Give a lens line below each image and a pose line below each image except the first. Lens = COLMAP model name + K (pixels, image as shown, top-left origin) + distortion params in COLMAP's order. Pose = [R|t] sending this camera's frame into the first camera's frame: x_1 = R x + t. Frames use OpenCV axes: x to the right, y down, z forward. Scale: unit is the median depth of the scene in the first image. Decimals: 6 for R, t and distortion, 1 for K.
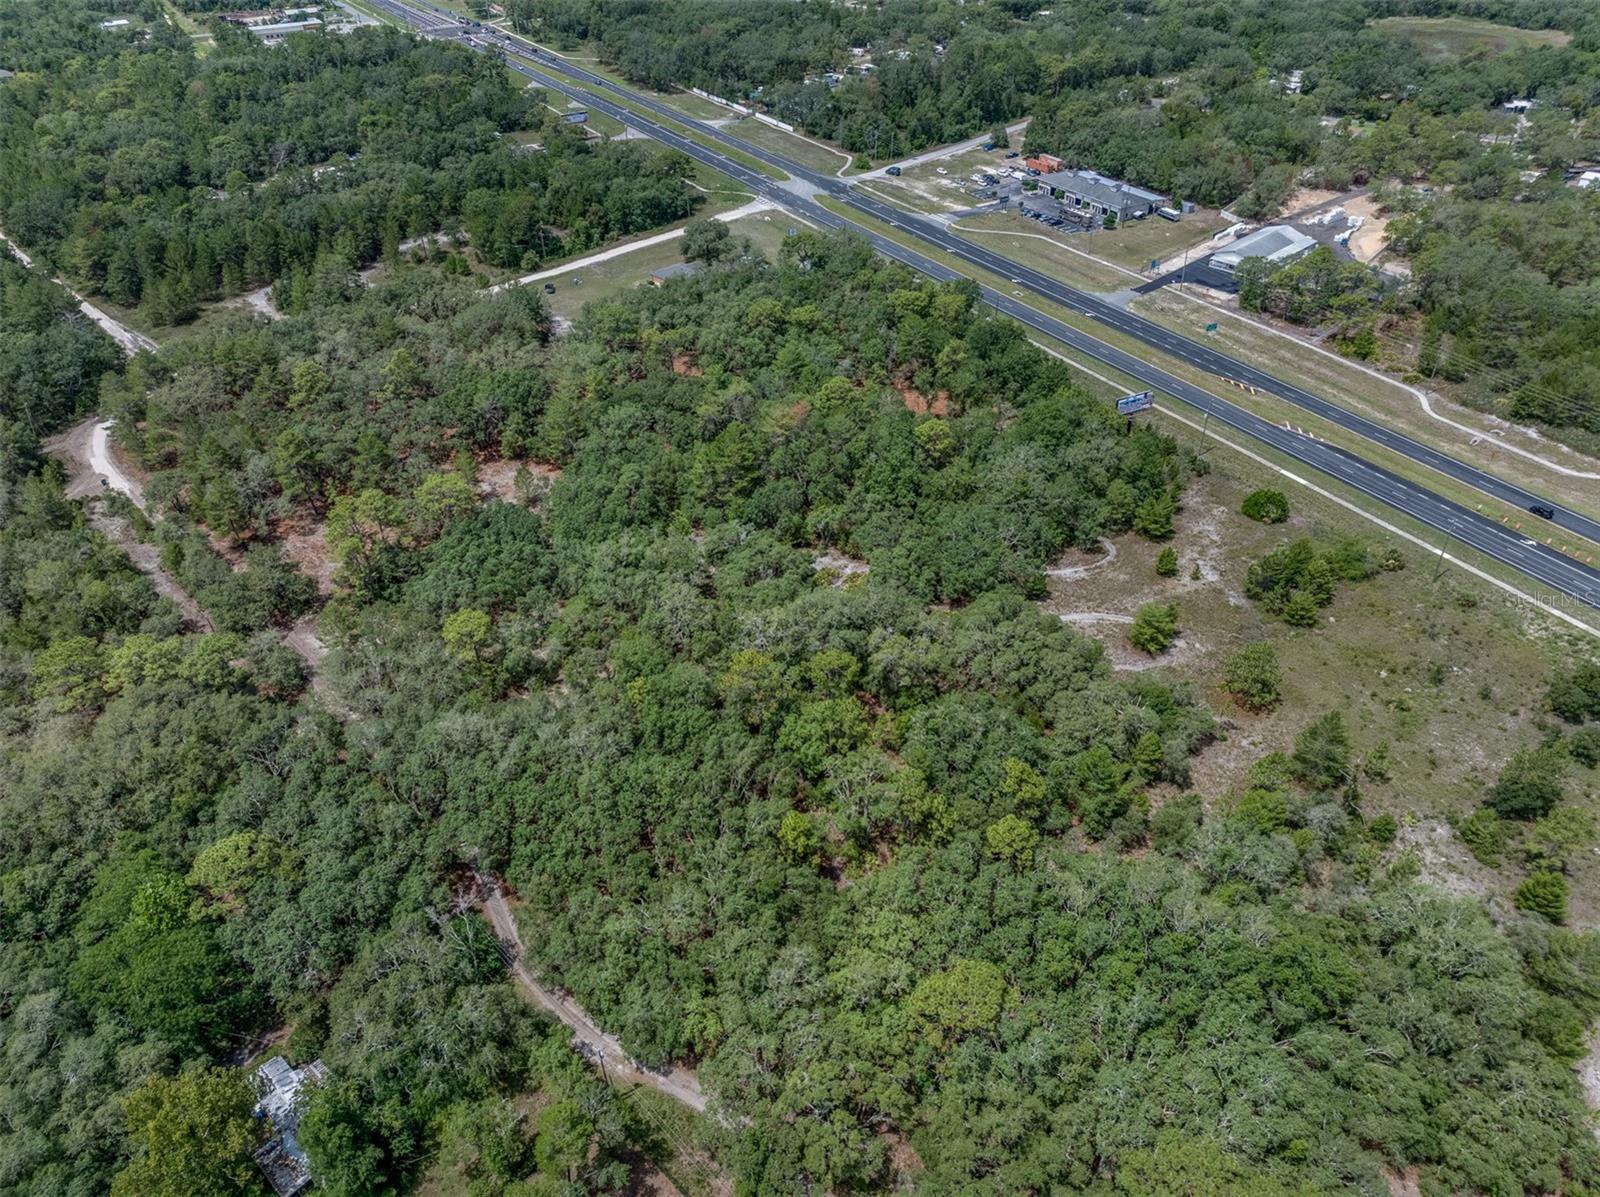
lens RADIAL K [[1125.7, 0, 800.0], [0, 1125.7, 598.5], [0, 0, 1]] dist [-0.007978, -0.003660]
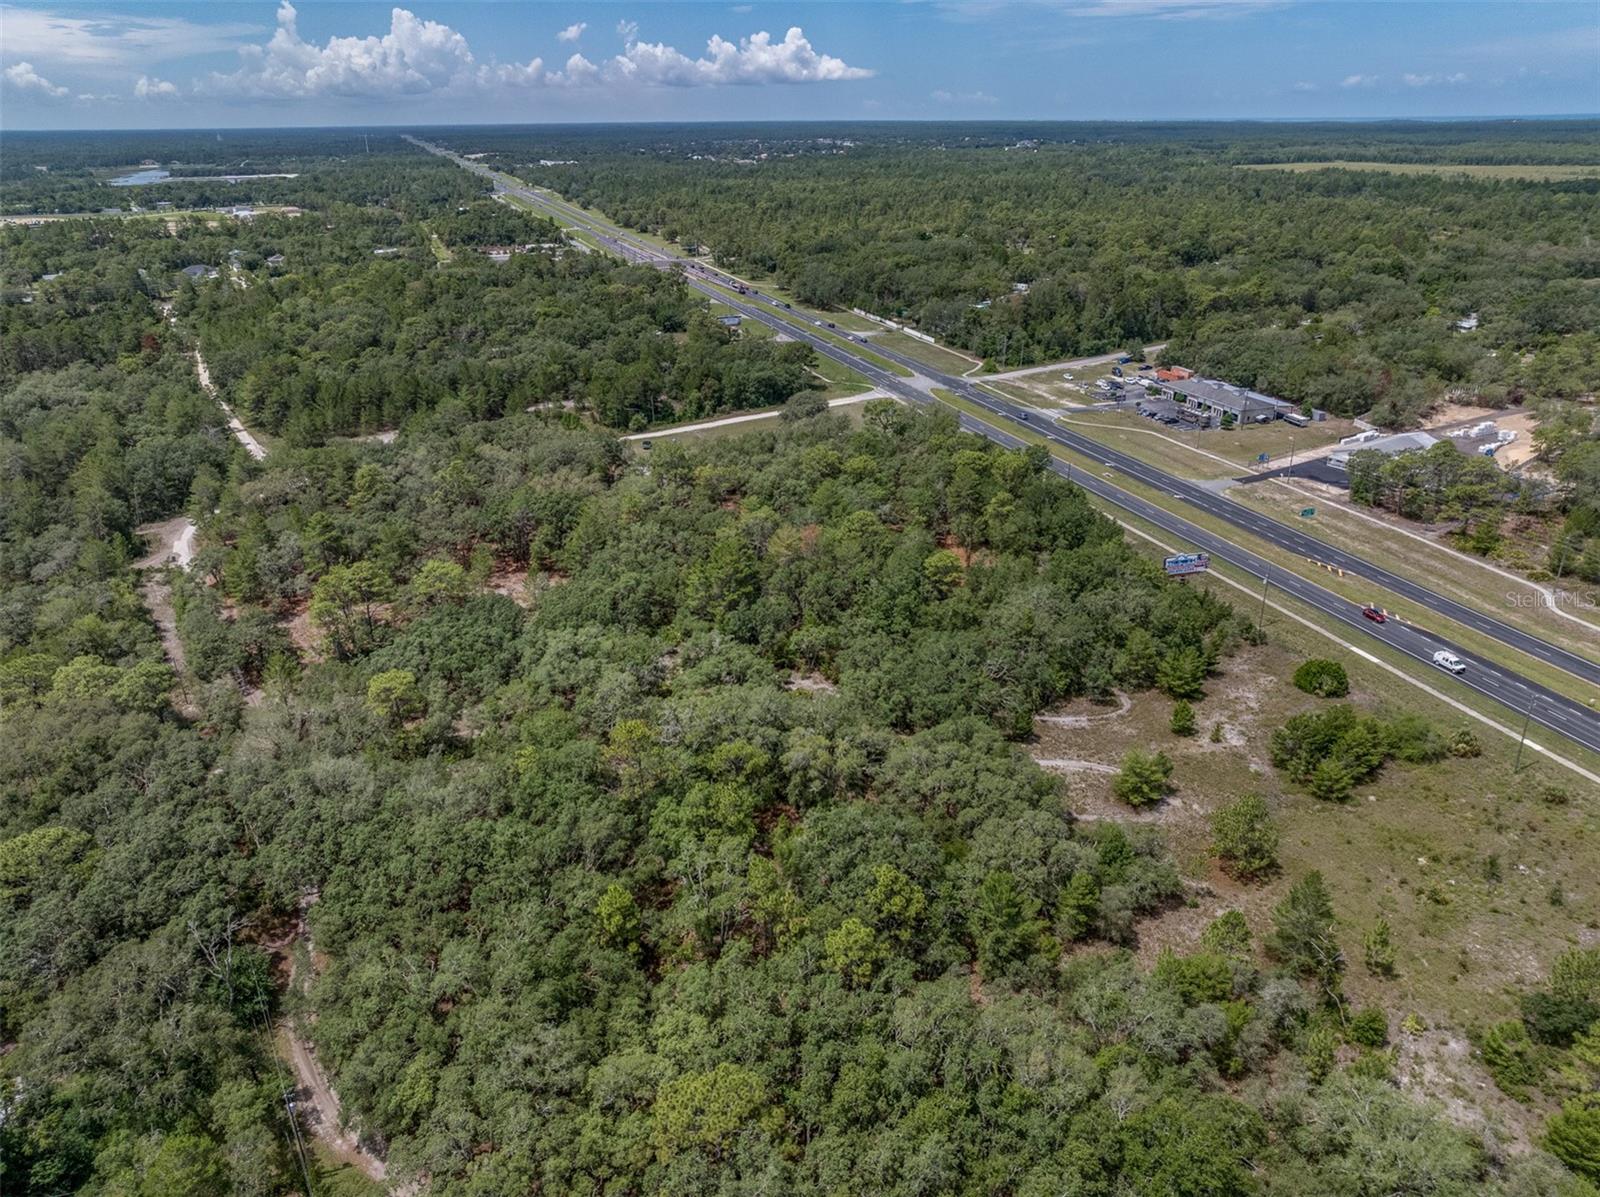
lens RADIAL K [[1125.7, 0, 800.0], [0, 1125.7, 598.5], [0, 0, 1]] dist [-0.007978, -0.003660]
pose [[0.978715, 0.083849, -0.187313, 0.147828], [-0.123066, 0.970202, -0.208719, 0.073737], [0.164230, 0.227328, 0.959870, 0.072626]]
